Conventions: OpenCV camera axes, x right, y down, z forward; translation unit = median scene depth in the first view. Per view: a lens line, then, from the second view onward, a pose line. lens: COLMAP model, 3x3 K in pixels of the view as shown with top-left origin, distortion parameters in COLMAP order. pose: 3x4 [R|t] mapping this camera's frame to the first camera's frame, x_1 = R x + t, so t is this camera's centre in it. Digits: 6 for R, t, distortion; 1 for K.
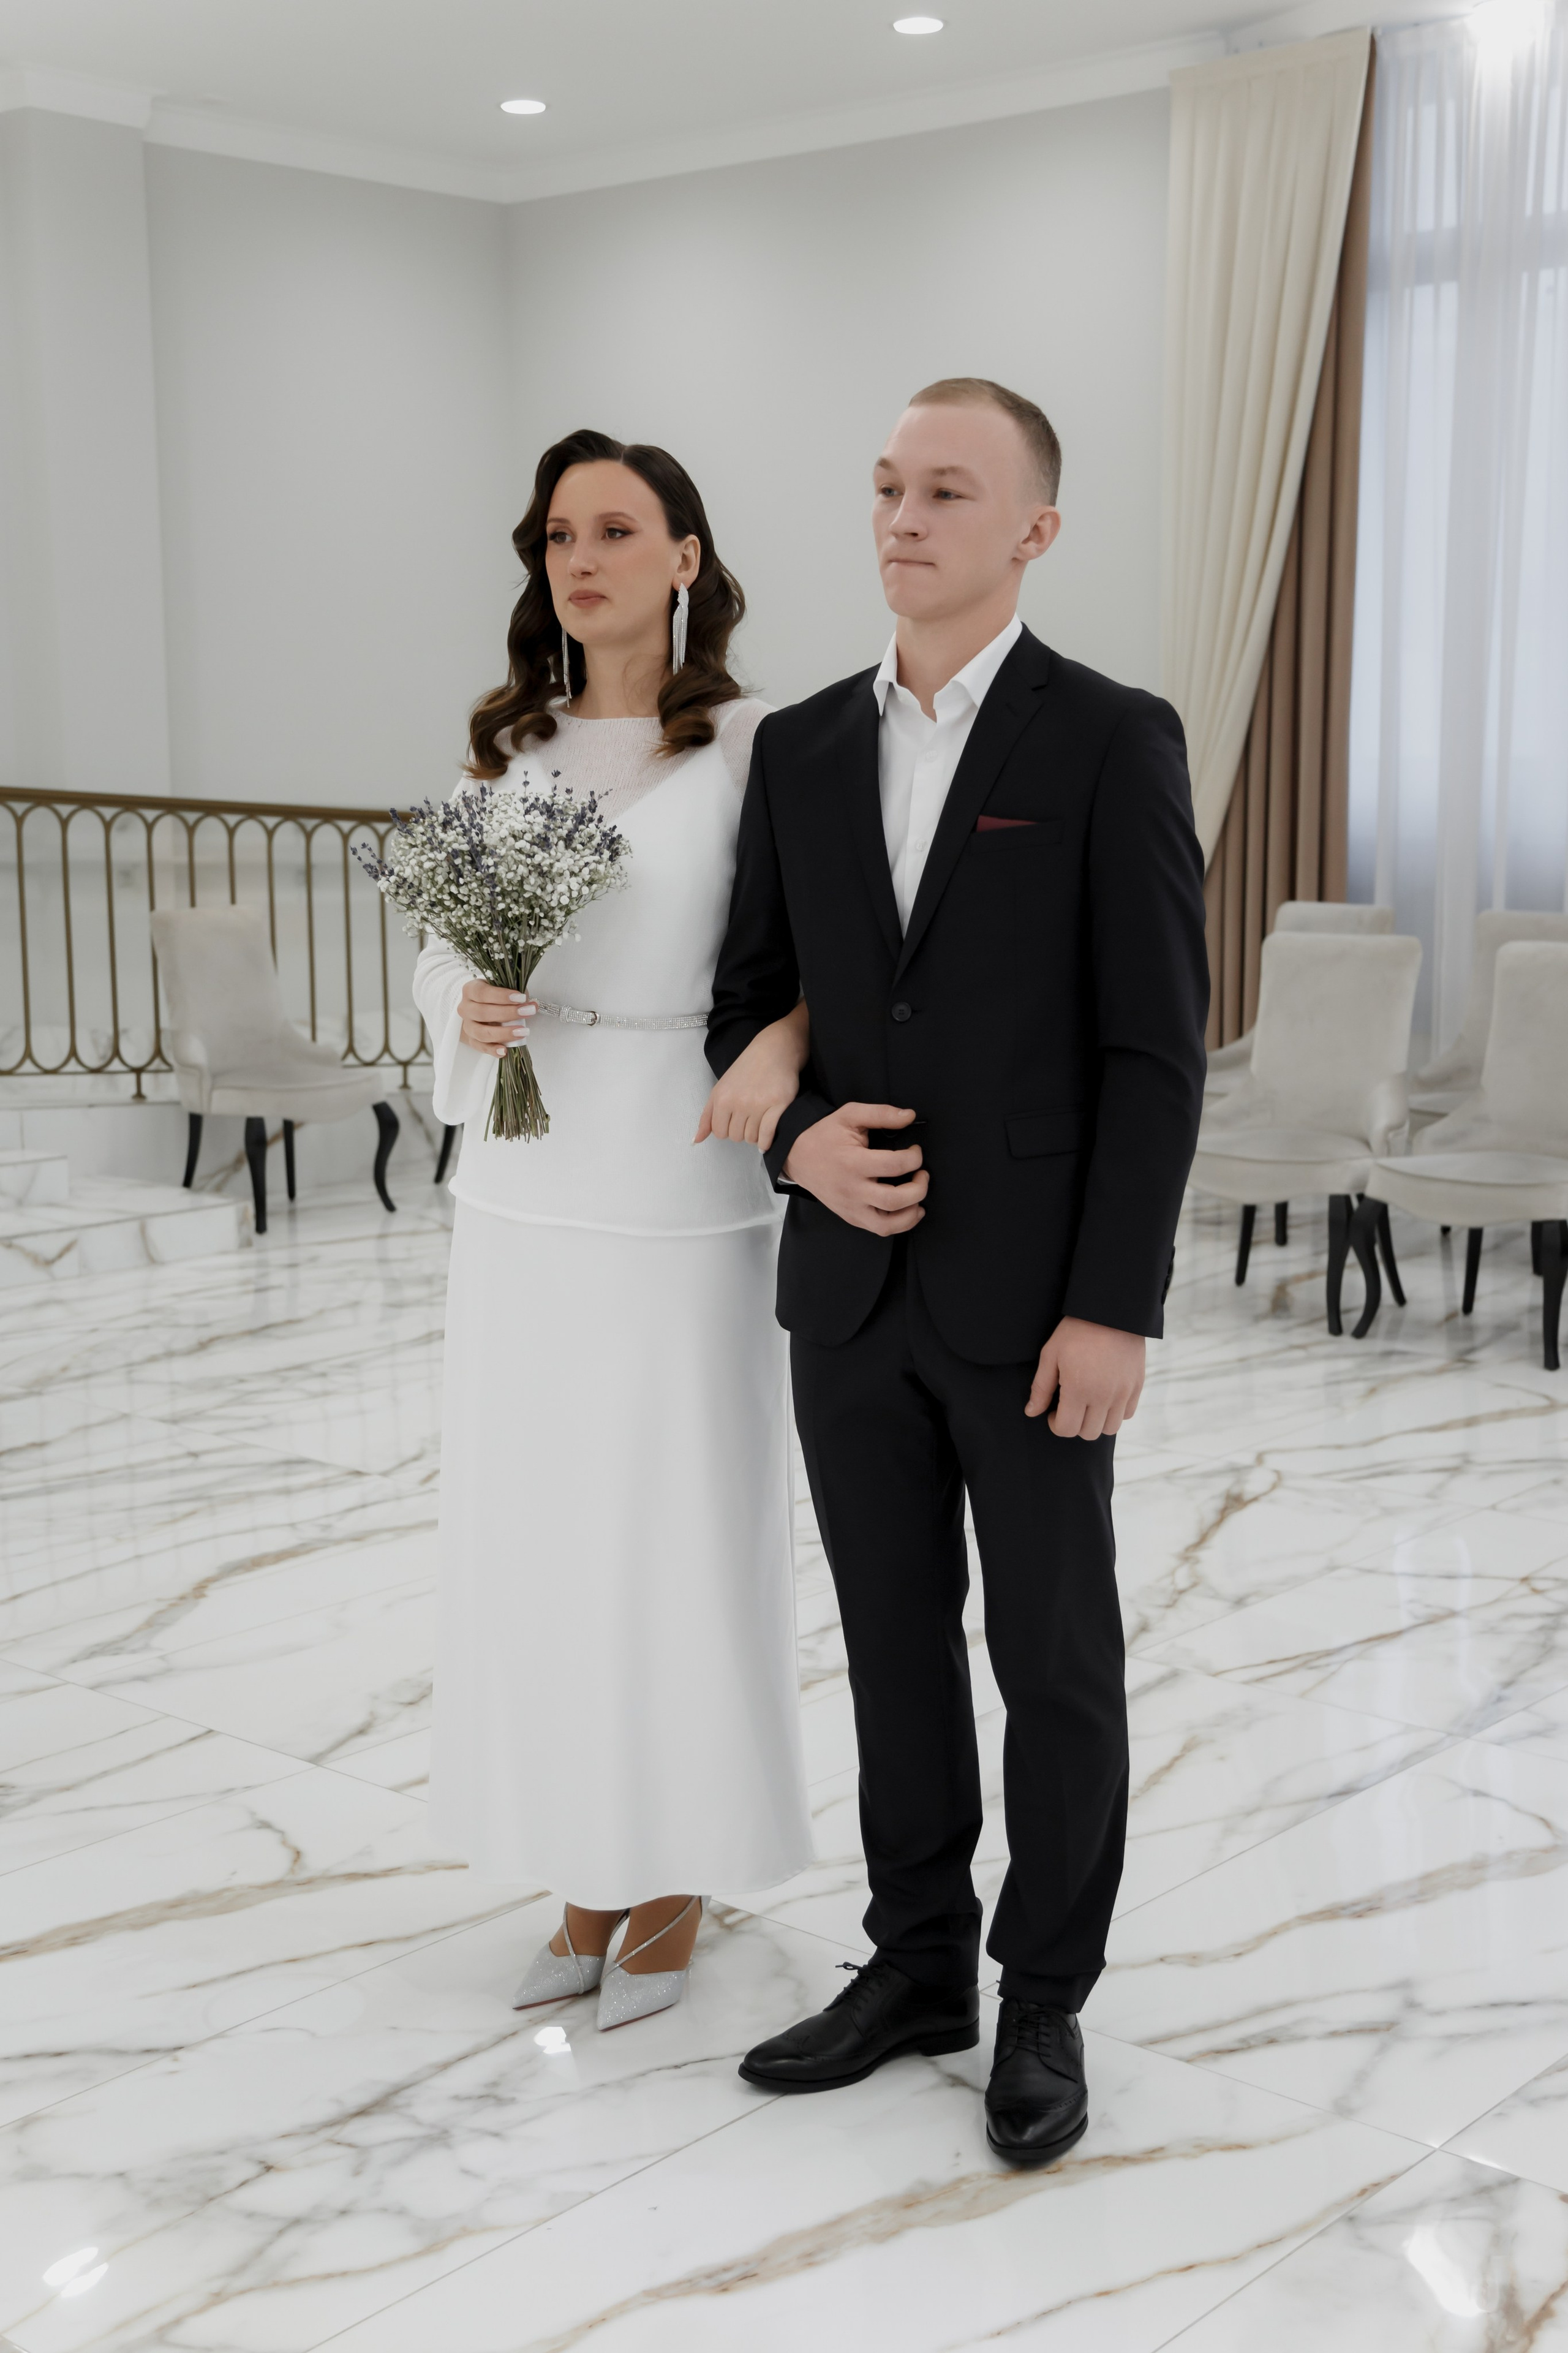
lens RADIAL K [[3008.6, 0, 708.0], [0, 3008.6, 1216.7], [0, 0, 1]] dist [0.118155, 0.000000]
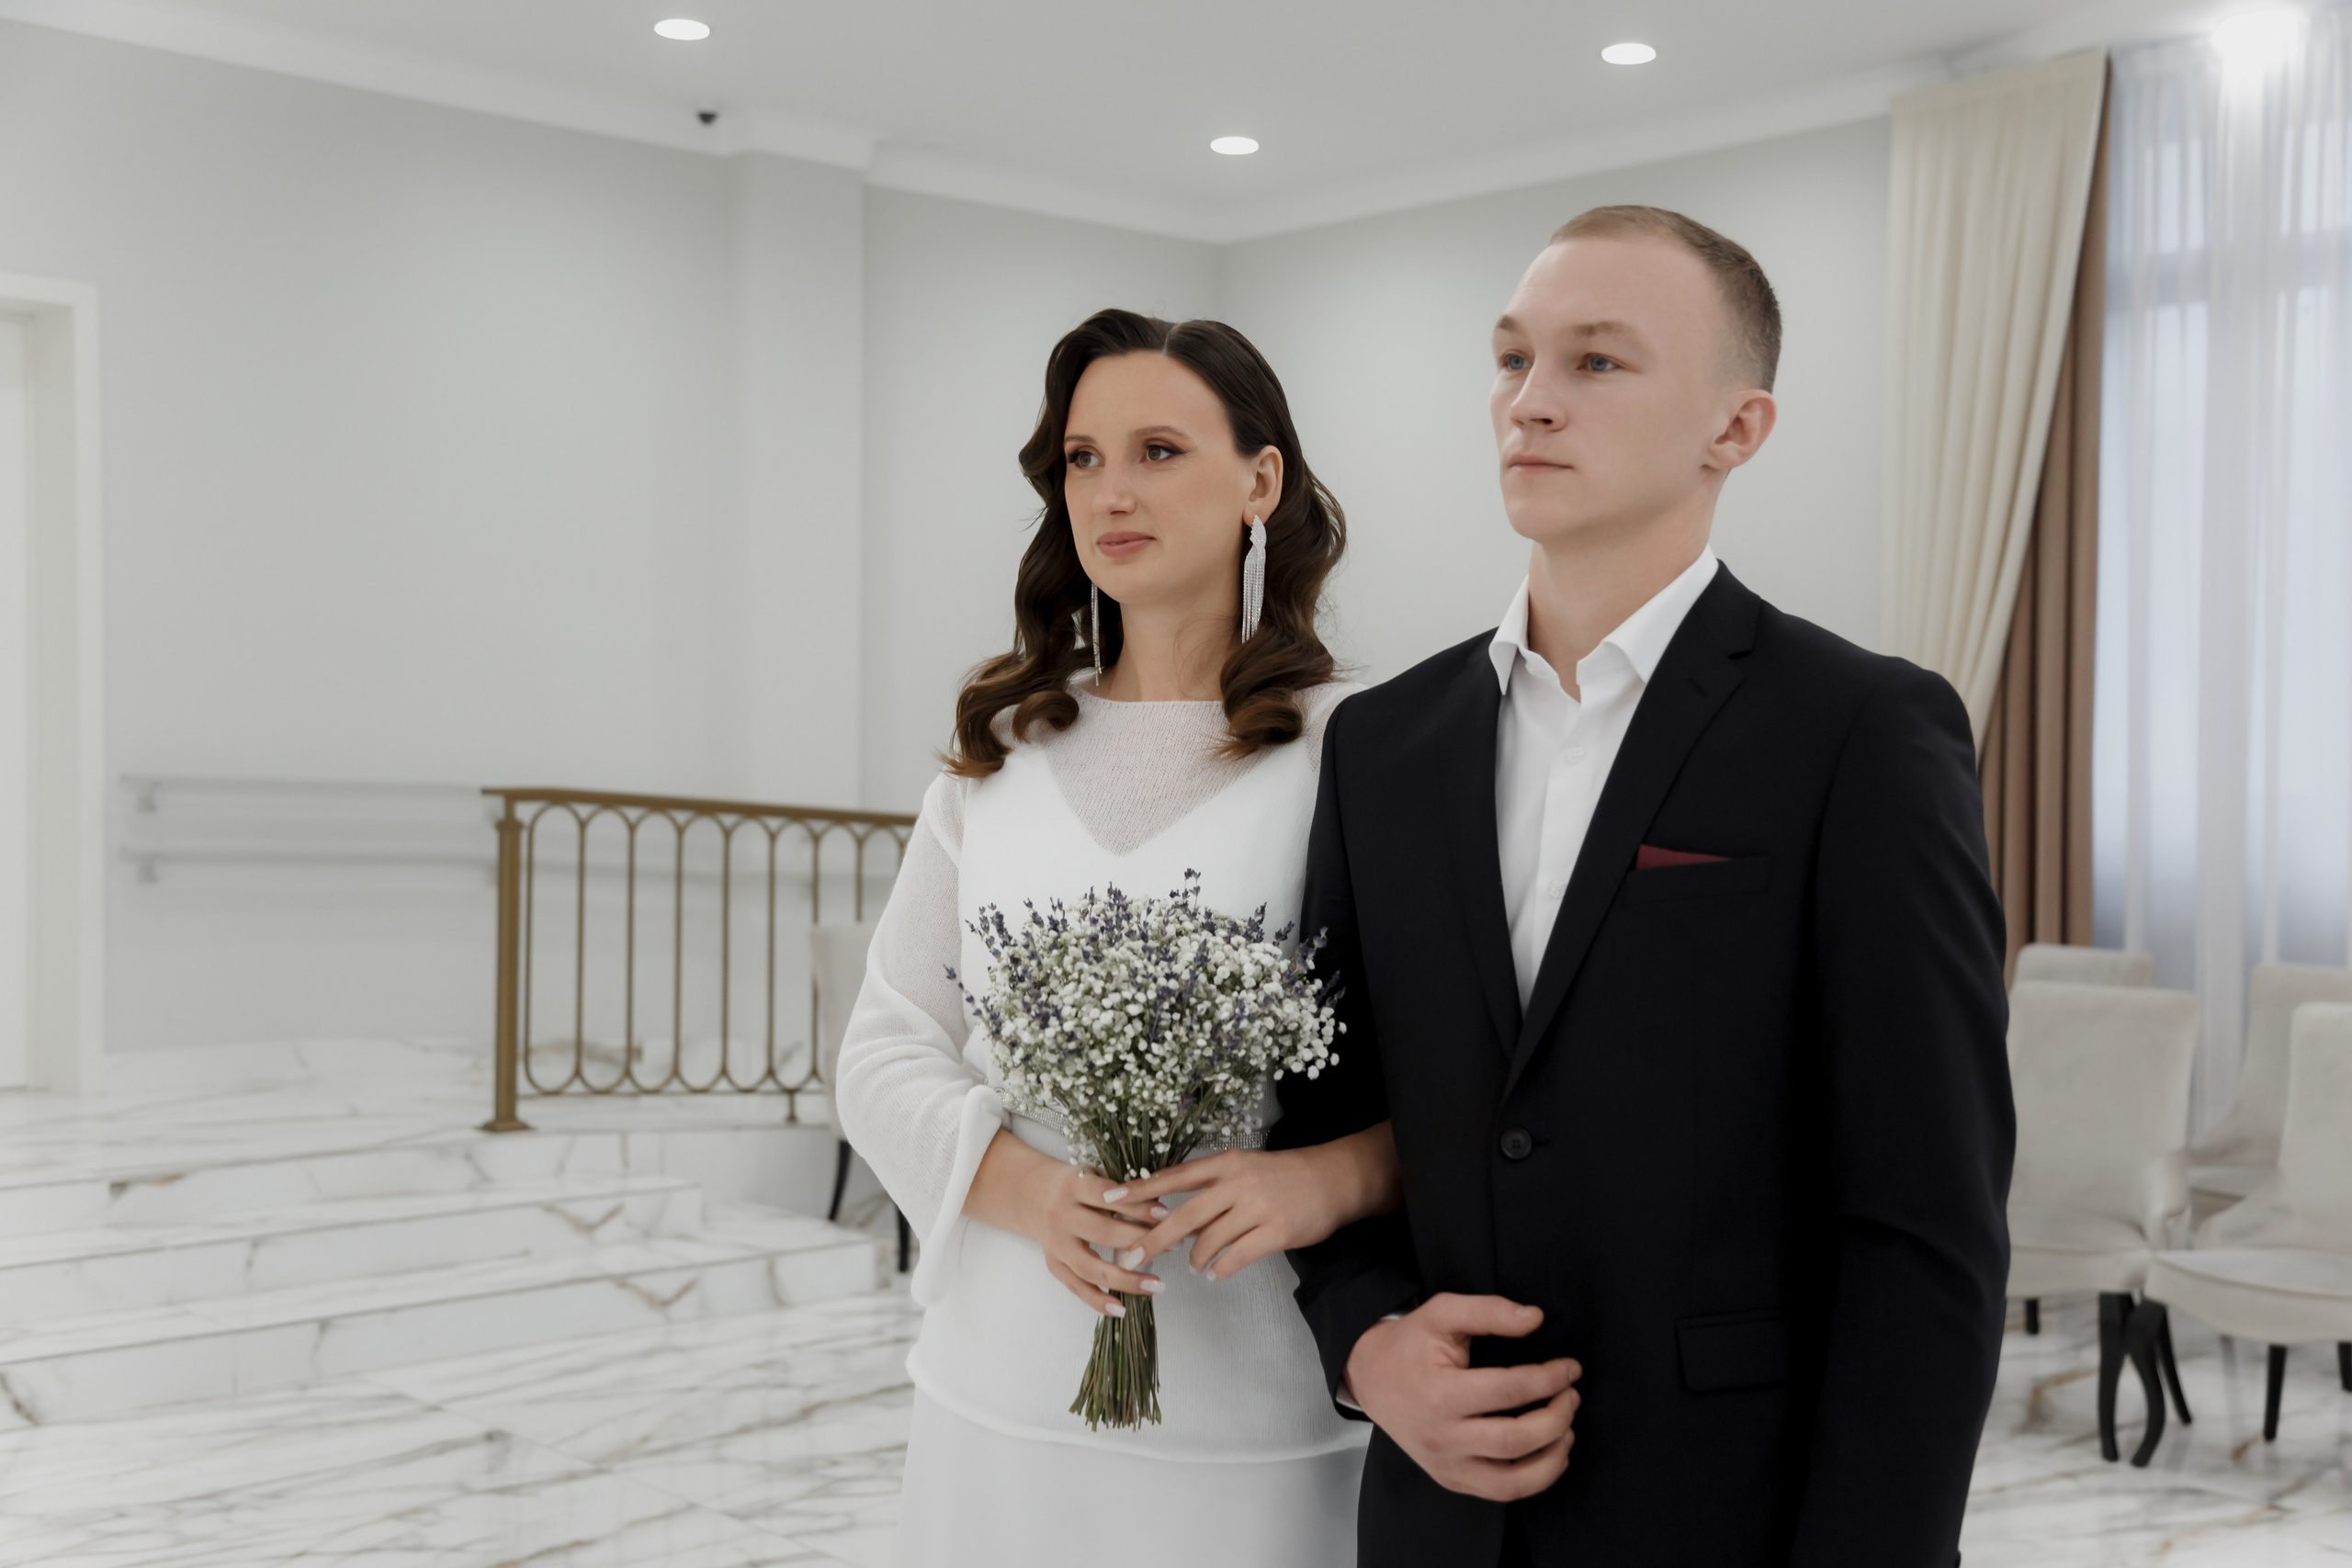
lens RADIAL K [[2756.9, 0, 1182.2], [0, 2756.9, 789.6], [0, 0, 1]] dist [0.110529, 0.000000]
pose [[0.995247, 0.018744, -0.095560, 0.027556], [-0.032643, 0.988742, -0.146025, -0.033634], [0.091747, 0.148451, 0.984655, 0.243482]]
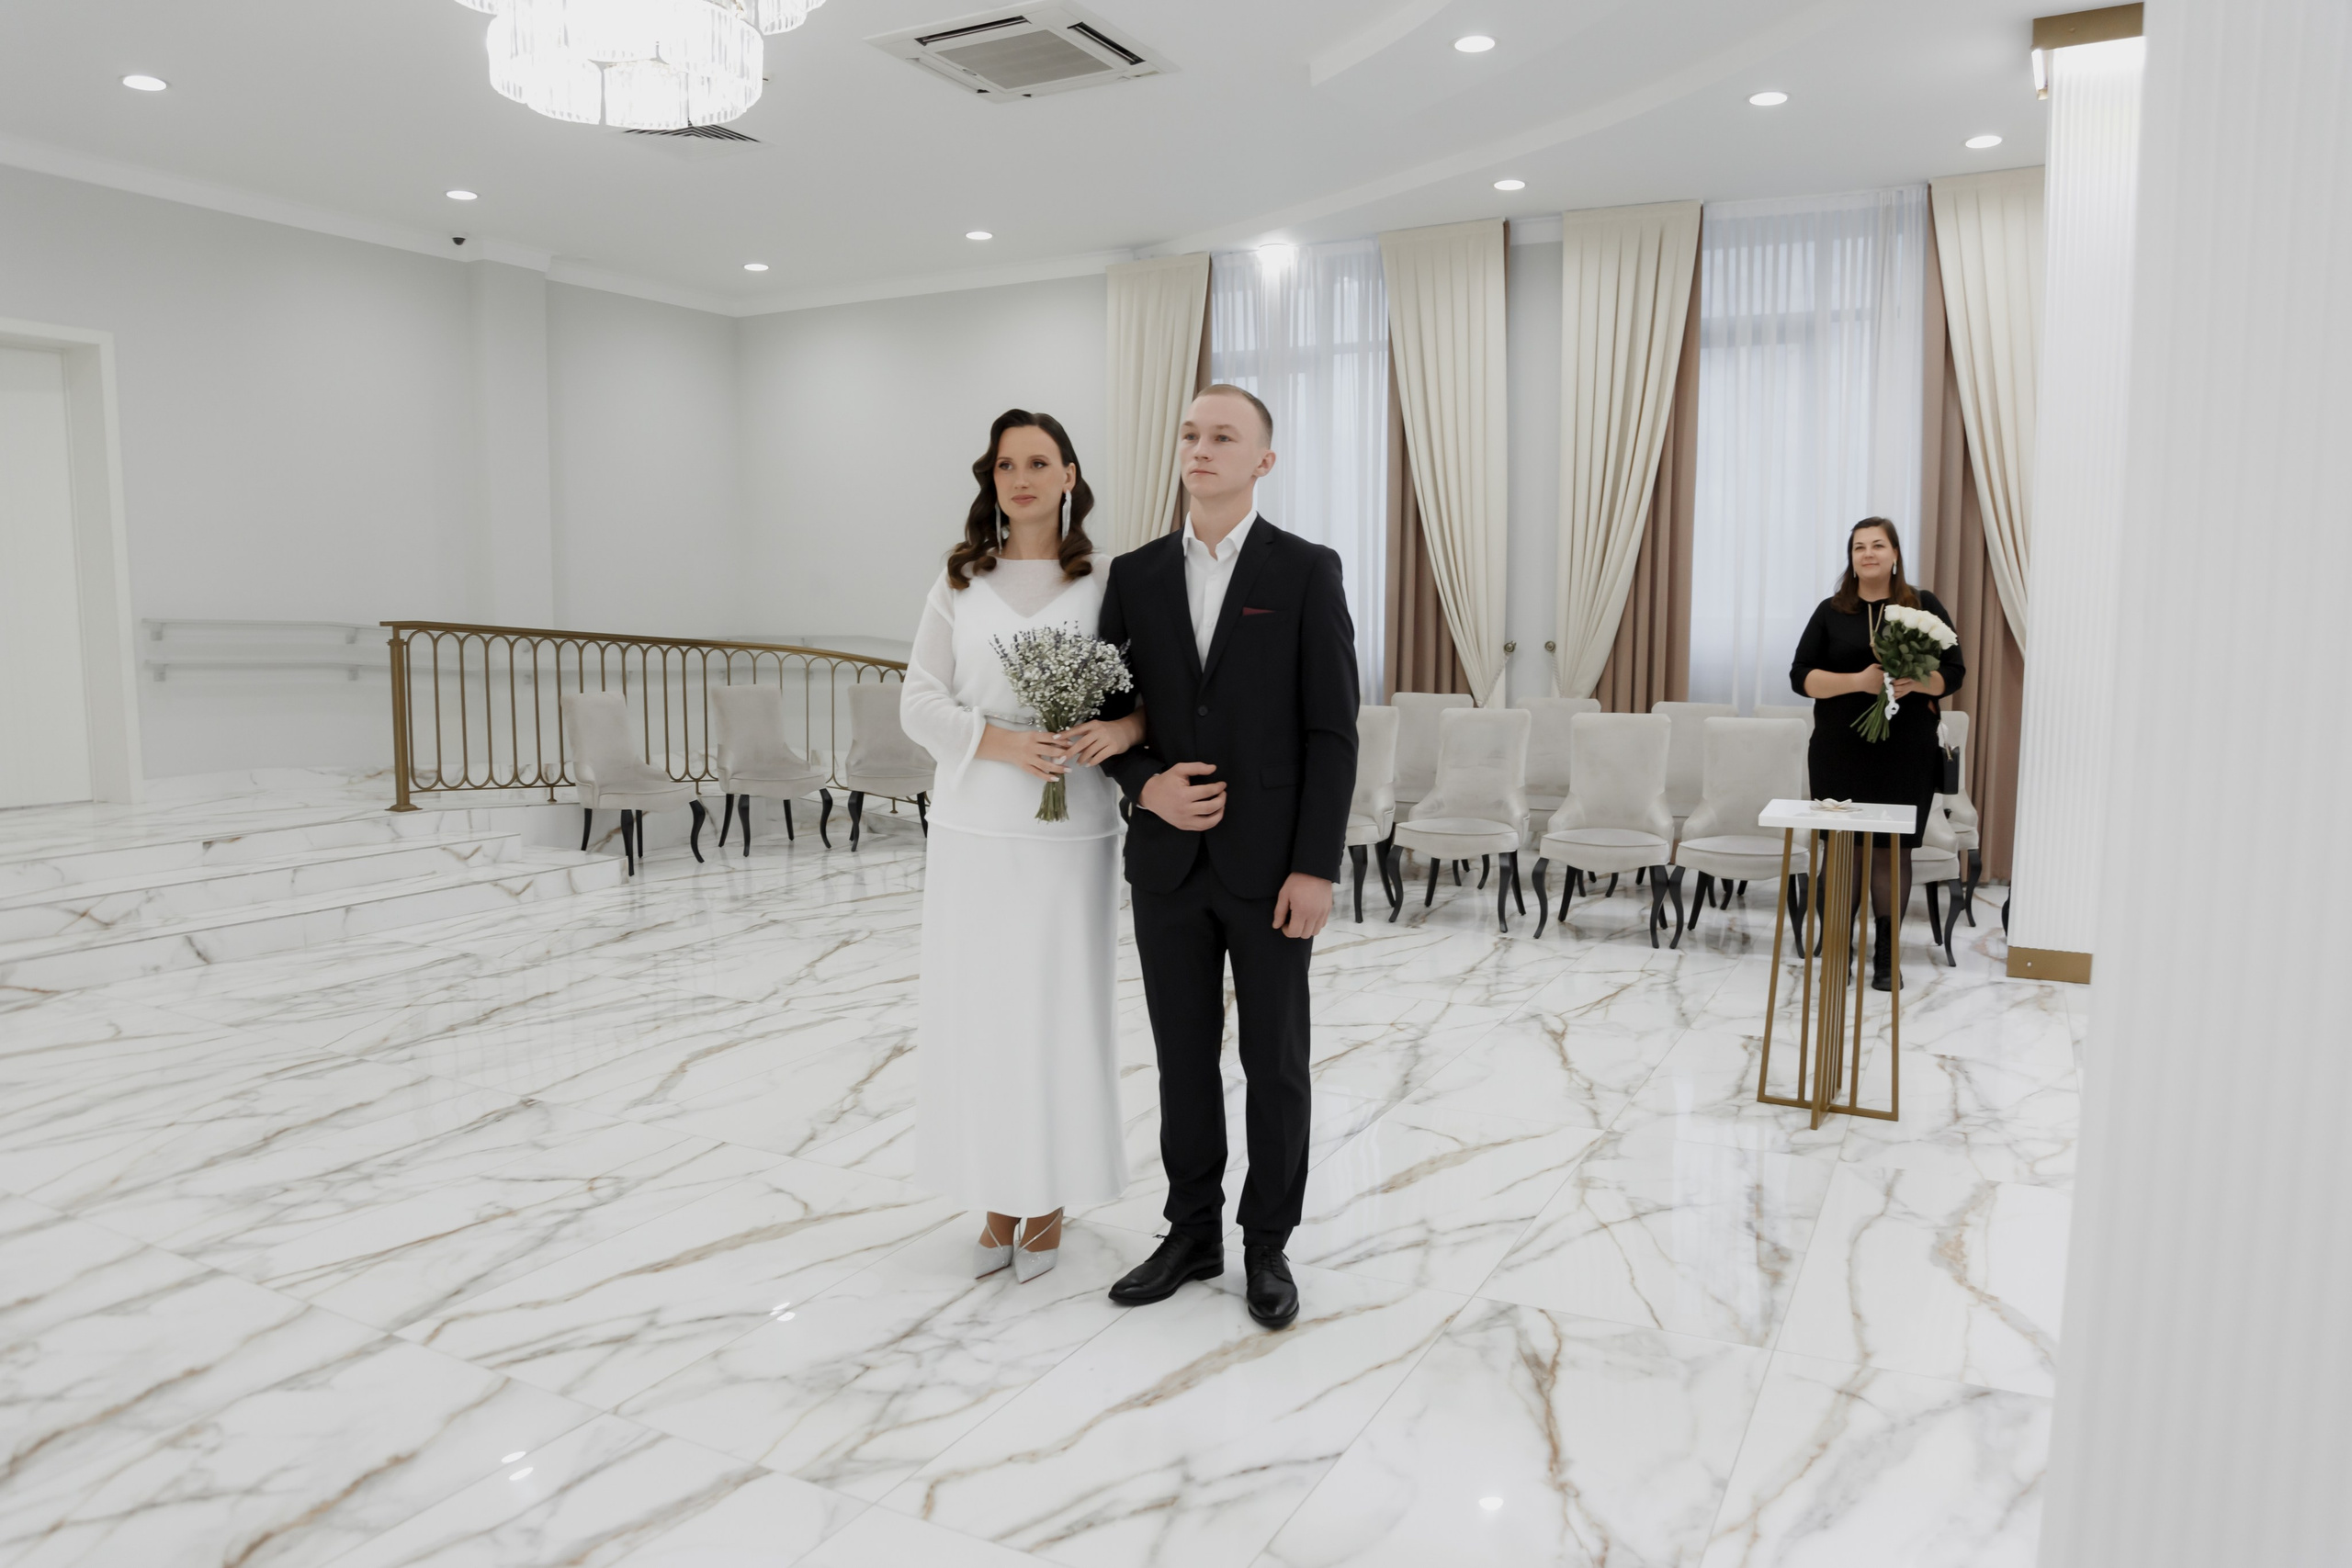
lens RADIAL K [[1643.0, 0, 1136.8], [0, 1643.0, 755.8], [0, 0, 1]] dist [-0.064479, 0.007697]
pose [[0.974026, -0.013771, 0.226018, -0.127454], [0.030053, 0.997181, -0.068757, 0.016840], [-0.224434, 0.073763, 0.971694, 0.012112]]
